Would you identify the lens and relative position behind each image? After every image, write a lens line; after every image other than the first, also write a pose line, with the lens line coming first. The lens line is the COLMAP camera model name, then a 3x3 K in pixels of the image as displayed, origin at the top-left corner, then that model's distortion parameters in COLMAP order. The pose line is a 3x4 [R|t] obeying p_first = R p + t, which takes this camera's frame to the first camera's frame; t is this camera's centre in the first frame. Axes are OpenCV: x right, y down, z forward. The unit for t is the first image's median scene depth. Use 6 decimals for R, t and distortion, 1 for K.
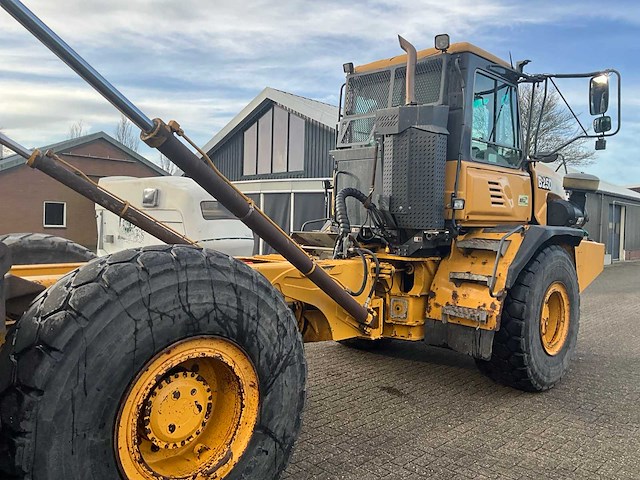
lens RADIAL K [[529.2, 0, 324.2], [0, 529.2, 240.4], [0, 0, 1]] dist [0.073364, -0.127835]
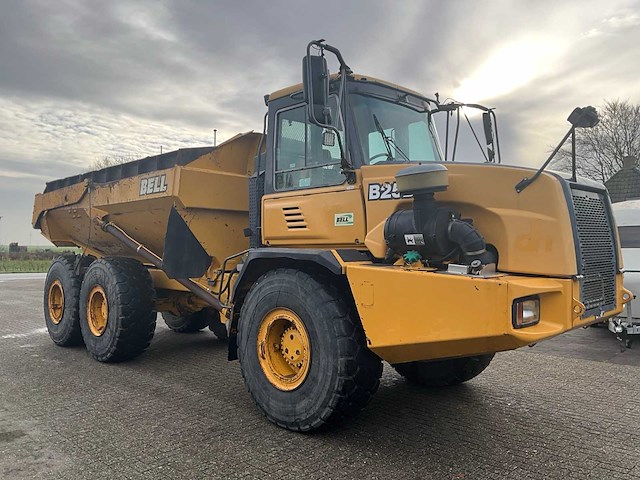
lens RADIAL K [[529.2, 0, 321.9], [0, 529.2, 239.3], [0, 0, 1]] dist [0.073364, -0.127835]
pose [[0.002797, -0.032614, -0.999464, 1.302297], [-0.036098, 0.998813, -0.032694, -0.014852], [0.999344, 0.036170, 0.001616, 1.024980]]
